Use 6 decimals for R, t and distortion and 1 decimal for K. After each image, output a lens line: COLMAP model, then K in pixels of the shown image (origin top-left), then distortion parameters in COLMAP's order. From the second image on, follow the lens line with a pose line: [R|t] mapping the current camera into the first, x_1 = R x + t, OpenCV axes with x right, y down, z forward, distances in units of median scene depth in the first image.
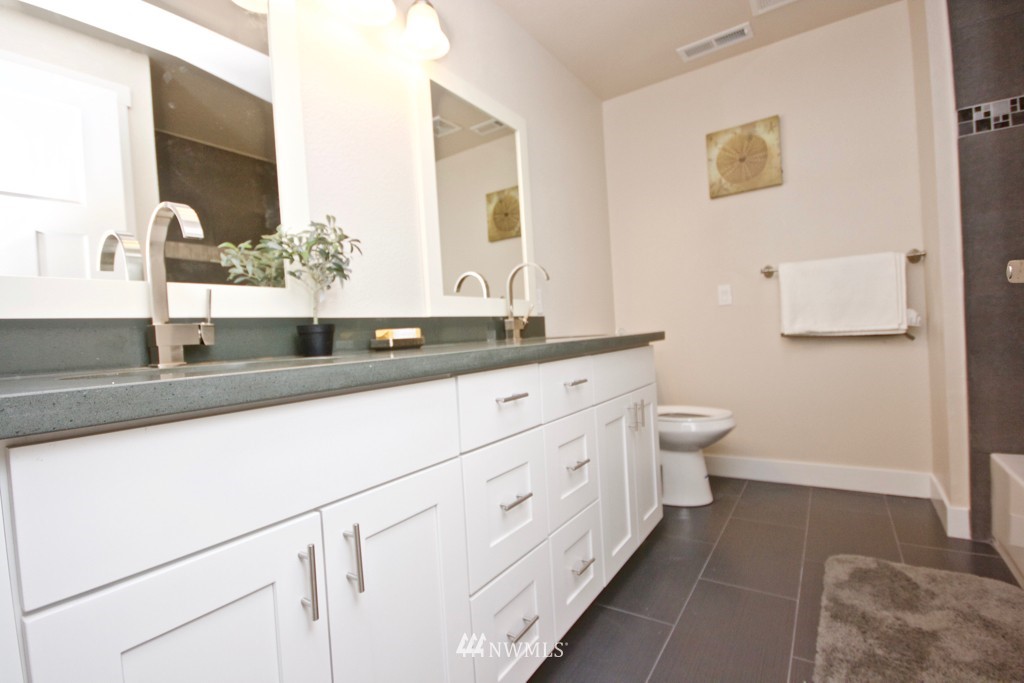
lens RADIAL K [[474.4, 0, 511.4], [0, 474.4, 344.5], [0, 0, 1]] dist [0.000672, -0.006209]
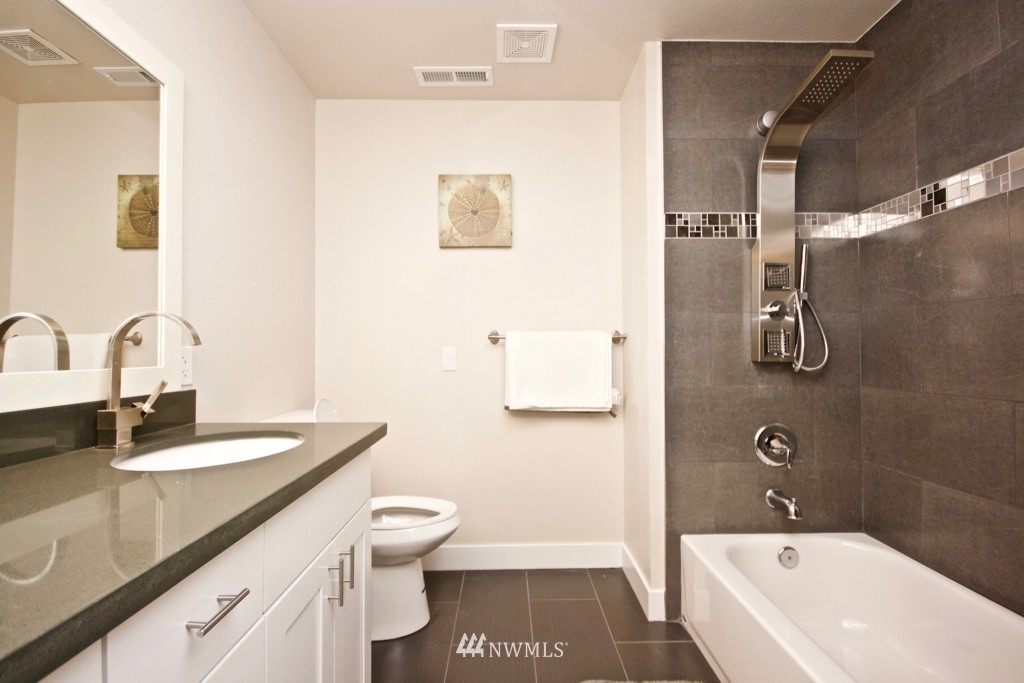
lens RADIAL K [[474.4, 0, 513.0], [0, 474.4, 341.2], [0, 0, 1]] dist [0.000672, -0.006209]
pose [[0.816691, 0.067706, 0.573090, 0.049880], [-0.031814, 0.996866, -0.072434, -0.091196], [-0.576198, 0.040924, 0.816285, 0.256568]]
